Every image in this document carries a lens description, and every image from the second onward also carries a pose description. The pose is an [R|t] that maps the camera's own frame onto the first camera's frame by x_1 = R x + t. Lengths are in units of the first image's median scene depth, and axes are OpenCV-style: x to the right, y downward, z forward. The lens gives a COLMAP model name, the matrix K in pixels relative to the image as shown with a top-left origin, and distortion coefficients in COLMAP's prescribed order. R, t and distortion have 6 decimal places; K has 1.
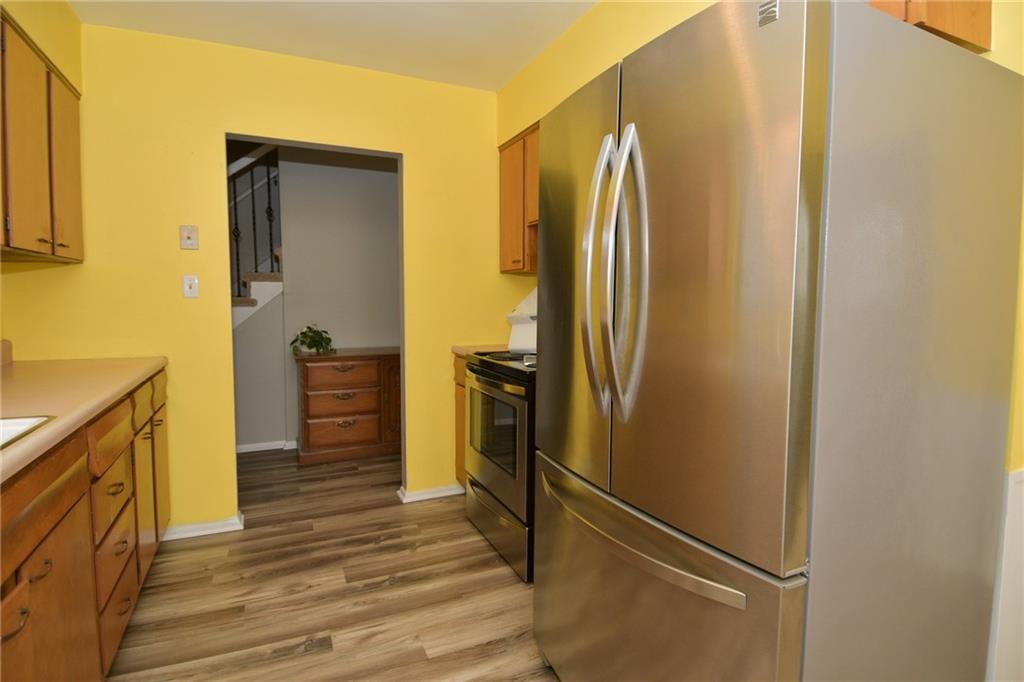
lens RADIAL K [[533.6, 0, 513.2], [0, 533.6, 333.6], [0, 0, 1]] dist [0.050993, -0.055302]
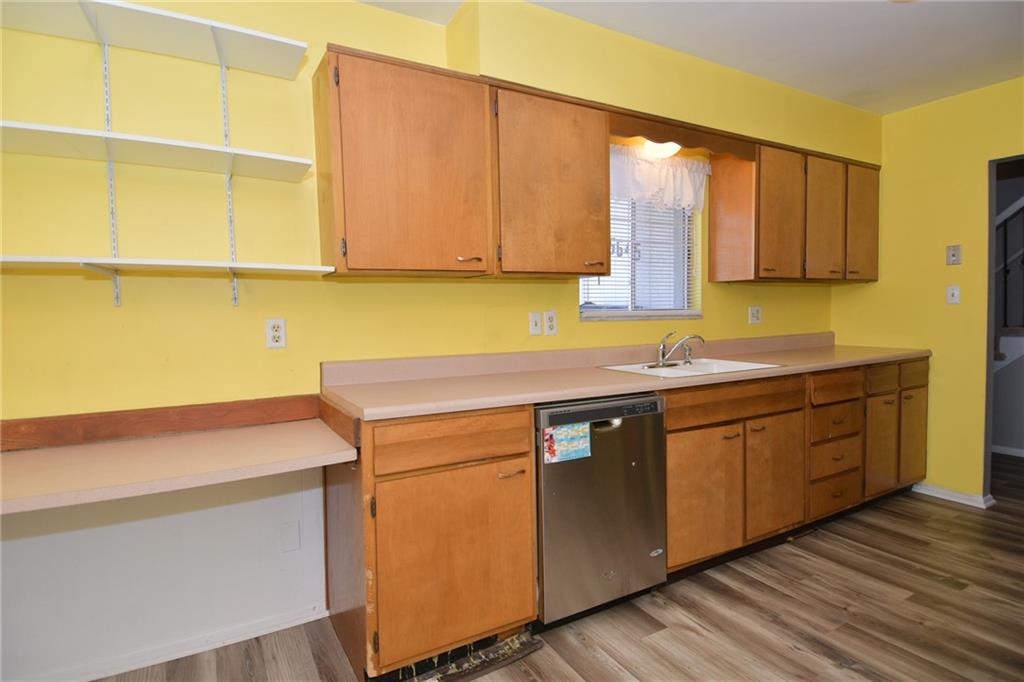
lens RADIAL K [[533.6, 0, 513.2], [0, 533.6, 333.6], [0, 0, 1]] dist [0.050993, -0.055302]
pose [[0.094234, 0.036449, -0.994883, 0.623333], [-0.050909, 0.998199, 0.031748, 0.015333], [0.994248, 0.047657, 0.095920, -0.125622]]
